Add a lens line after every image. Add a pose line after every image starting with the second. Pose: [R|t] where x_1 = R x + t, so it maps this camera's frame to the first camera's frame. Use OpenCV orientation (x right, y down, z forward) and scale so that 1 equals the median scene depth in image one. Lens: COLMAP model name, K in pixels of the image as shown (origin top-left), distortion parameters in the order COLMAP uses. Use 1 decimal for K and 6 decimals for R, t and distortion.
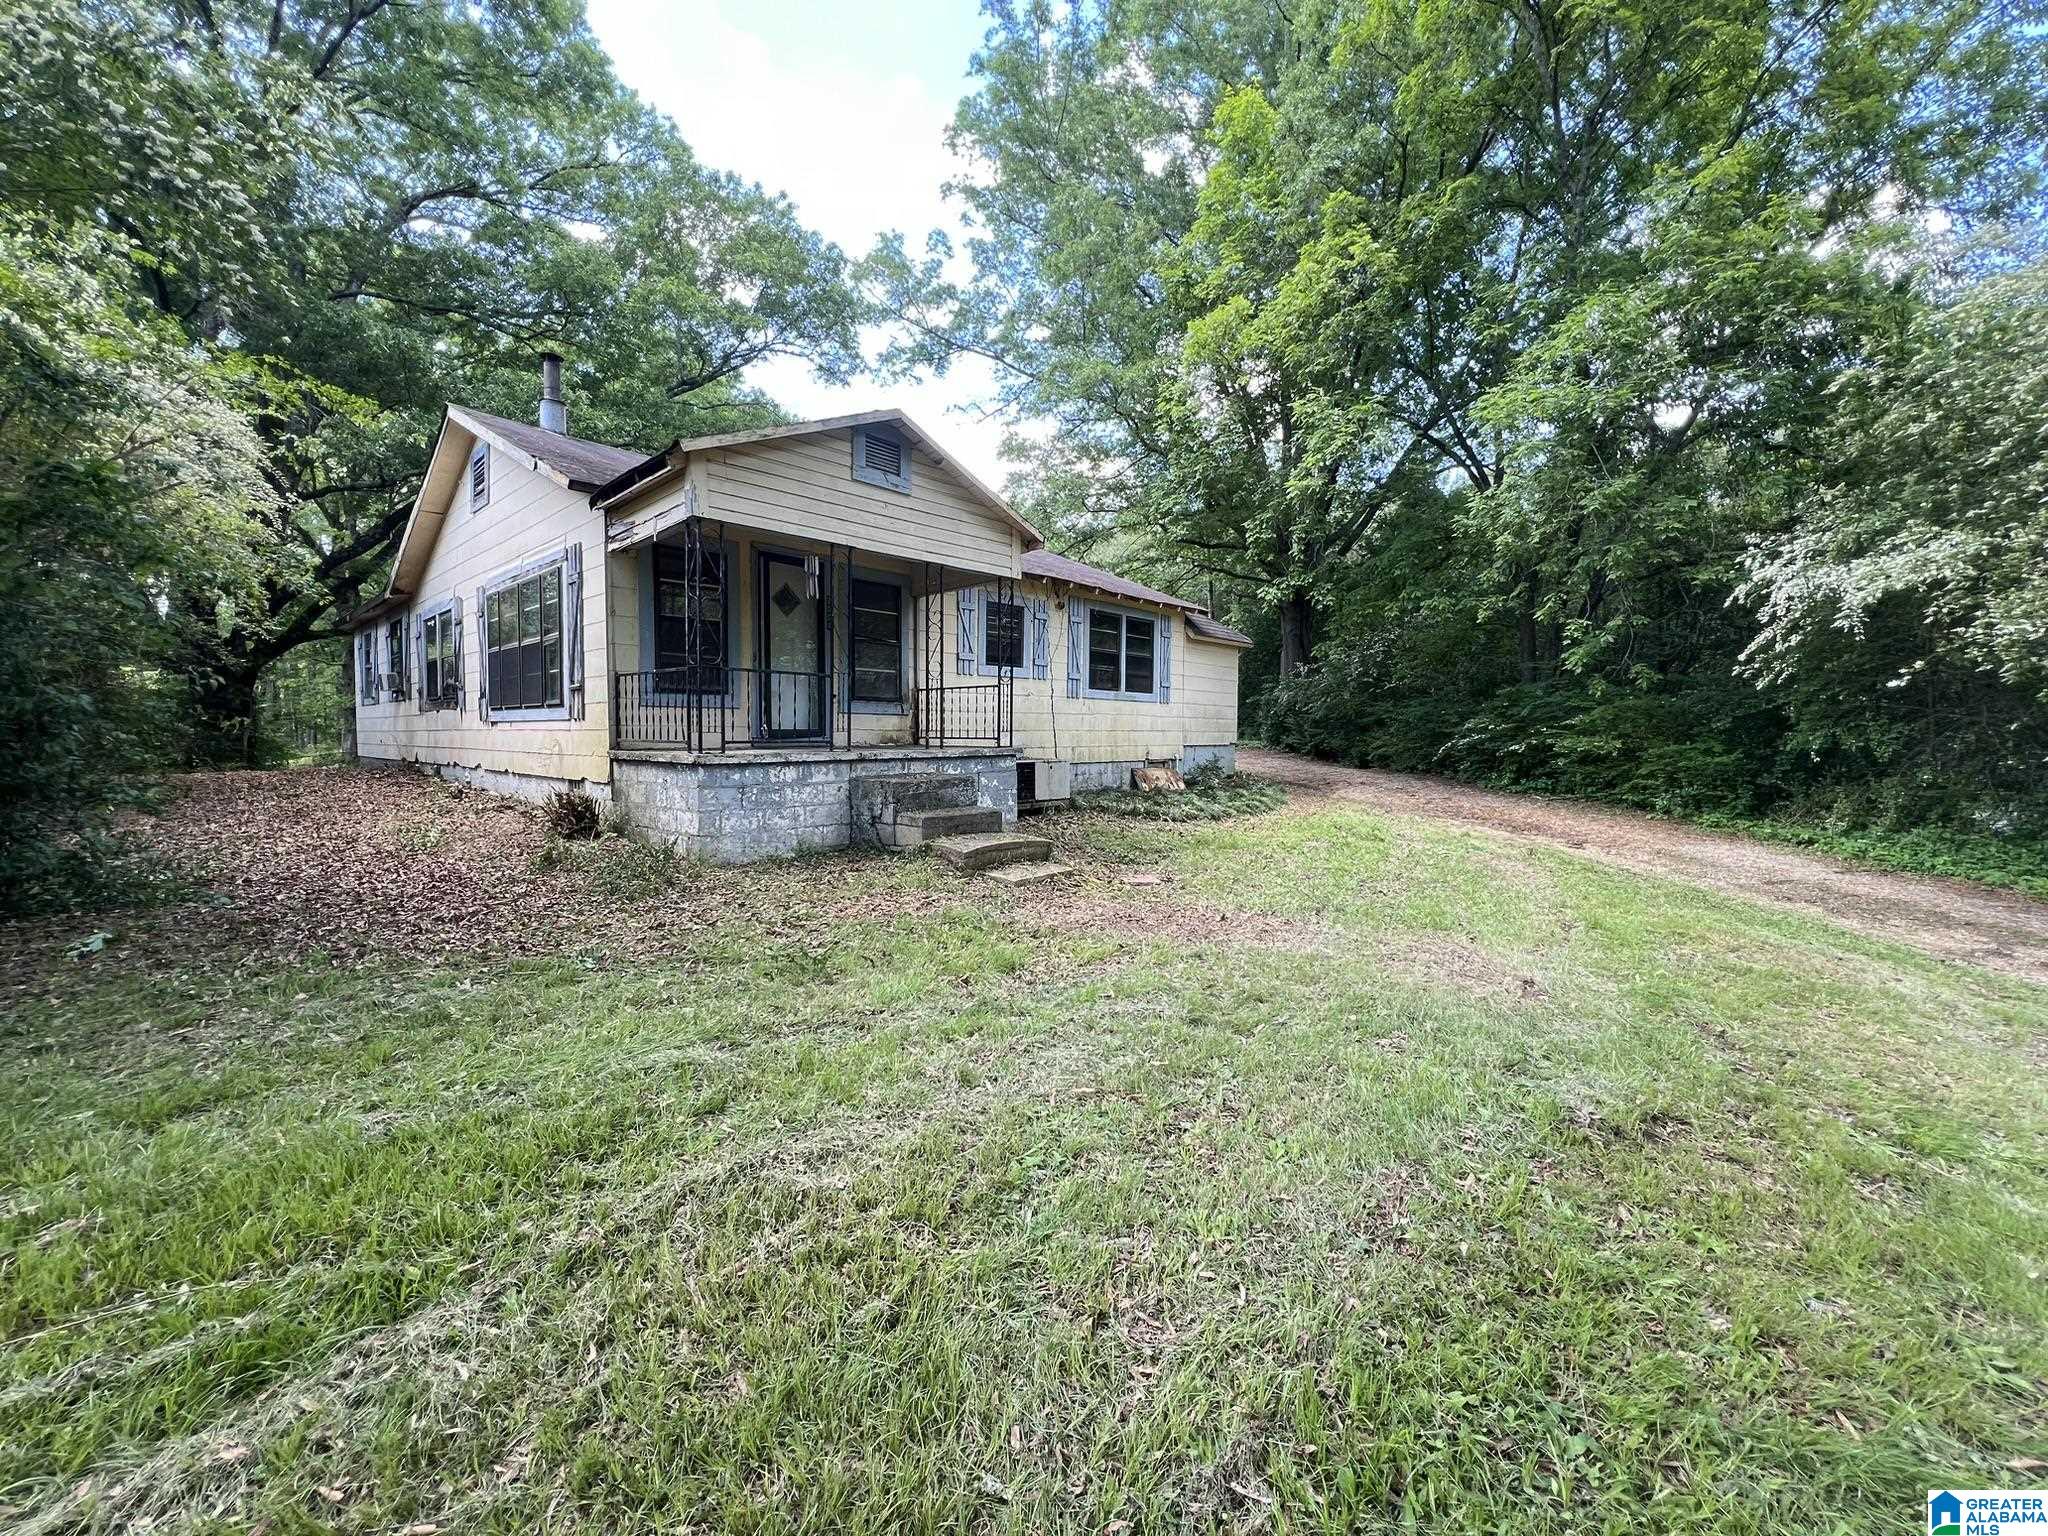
lens RADIAL K [[816.8, 0, 1027.0], [0, 816.8, 769.7], [0, 0, 1]] dist [-0.003706, 0.000974]
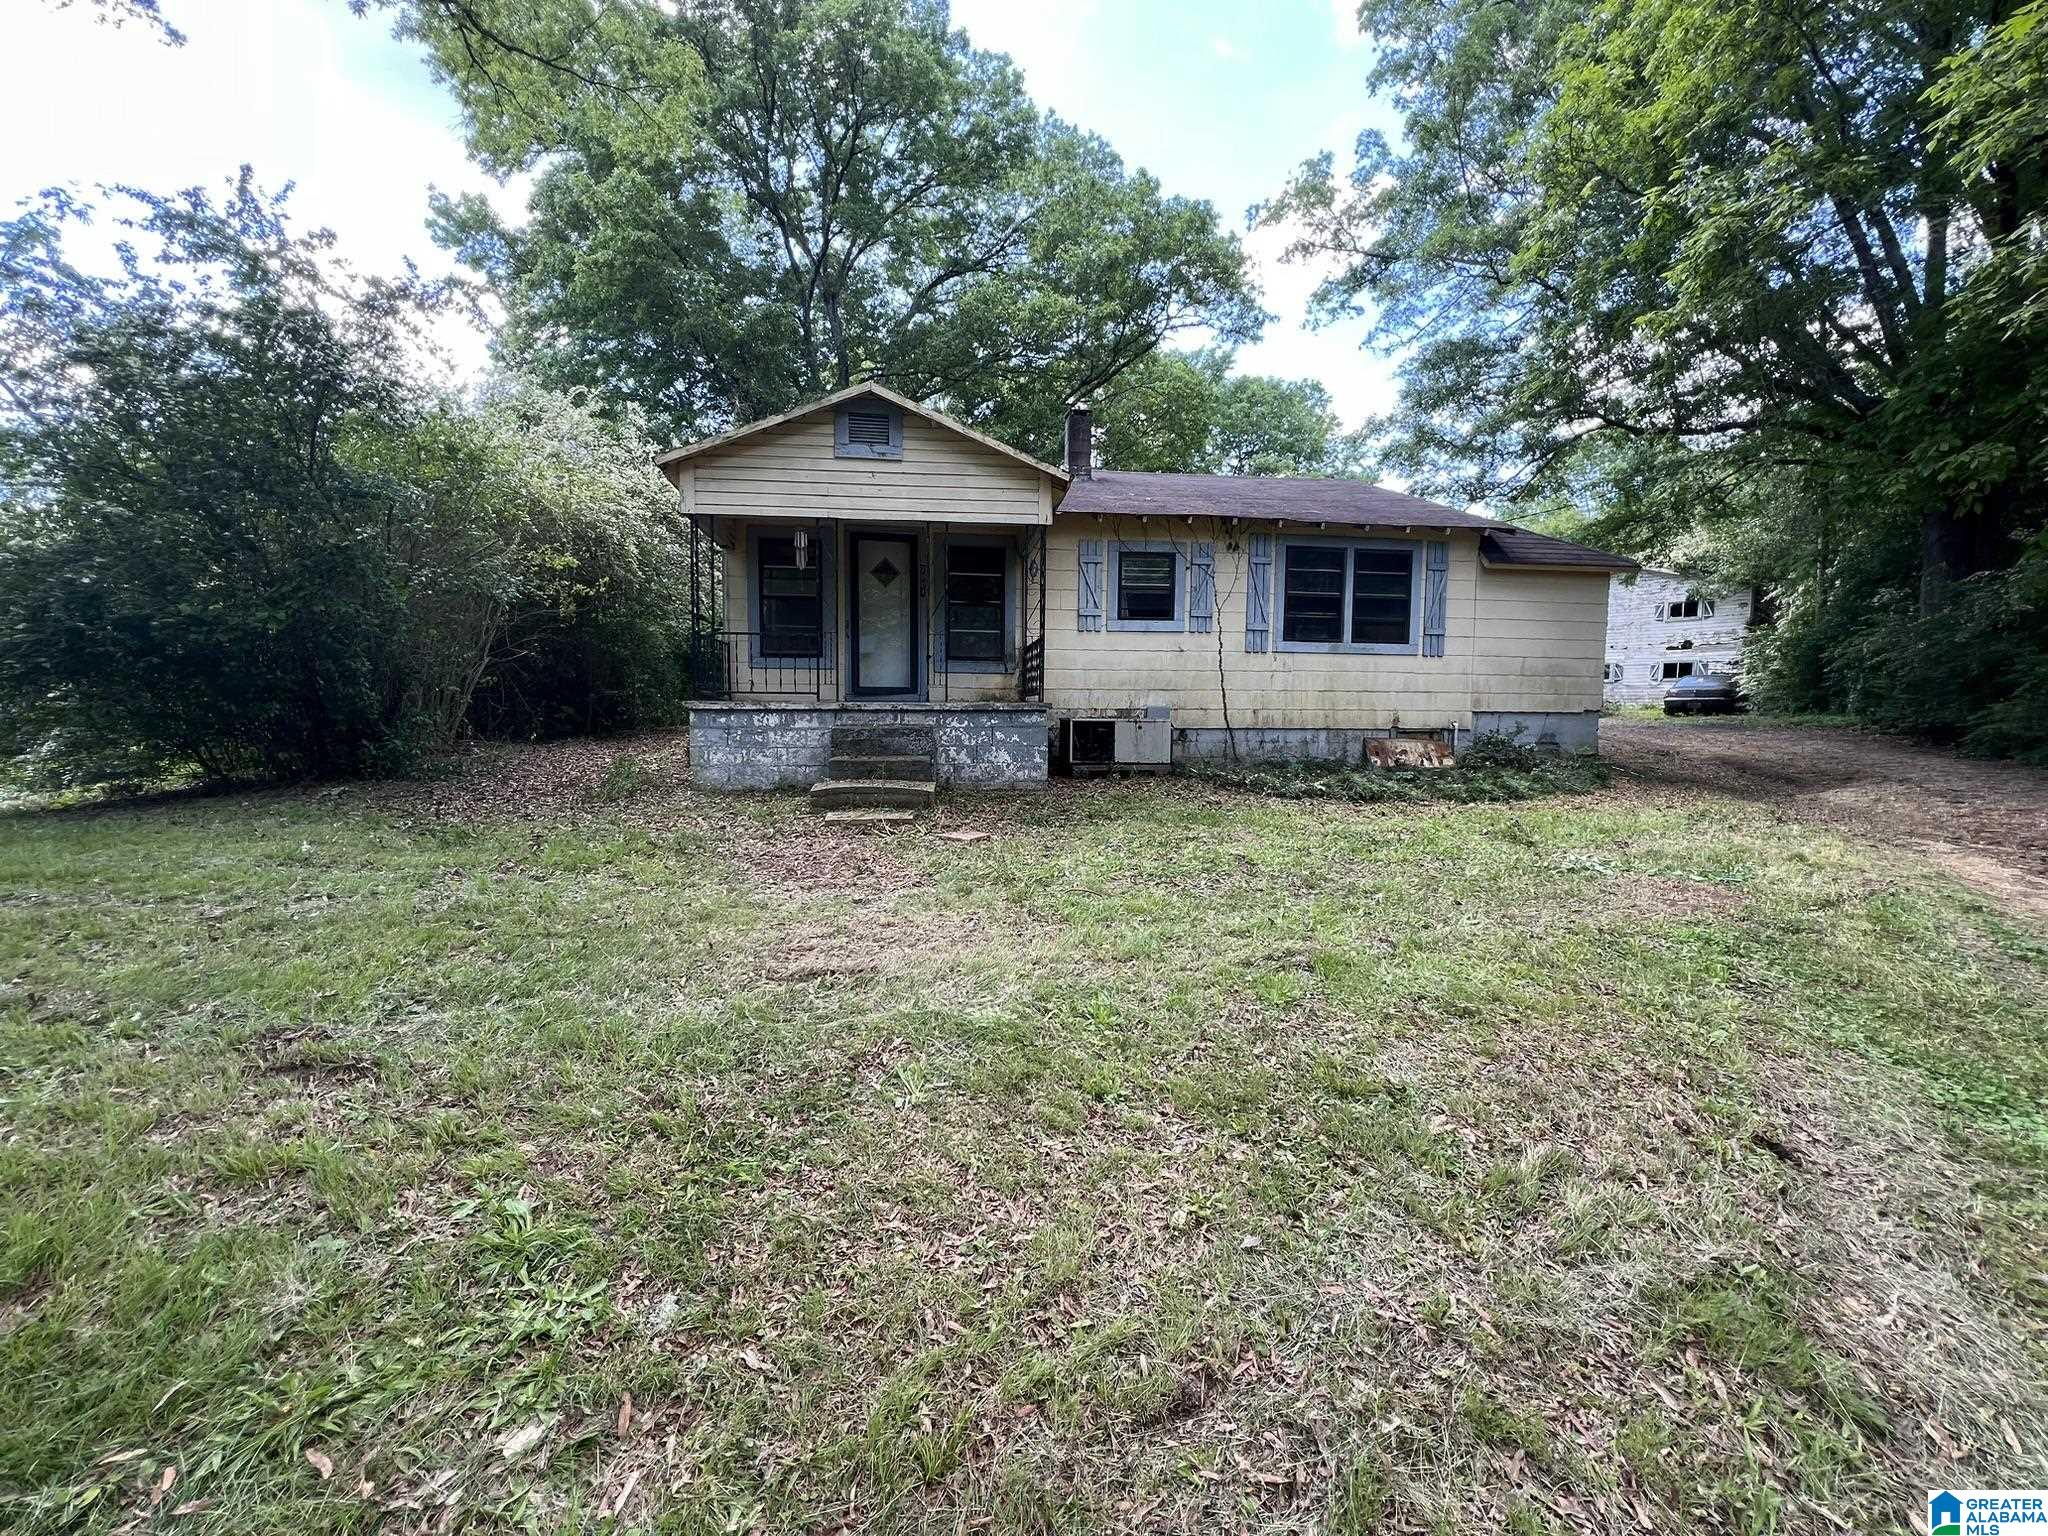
lens RADIAL K [[816.8, 0, 1026.3], [0, 816.8, 767.7], [0, 0, 1]] dist [-0.003706, 0.000974]
pose [[0.768420, 0.047903, -0.638150, 0.443191], [-0.033555, 0.998839, 0.034574, 0.012636], [0.639065, -0.005154, 0.769135, 0.187980]]
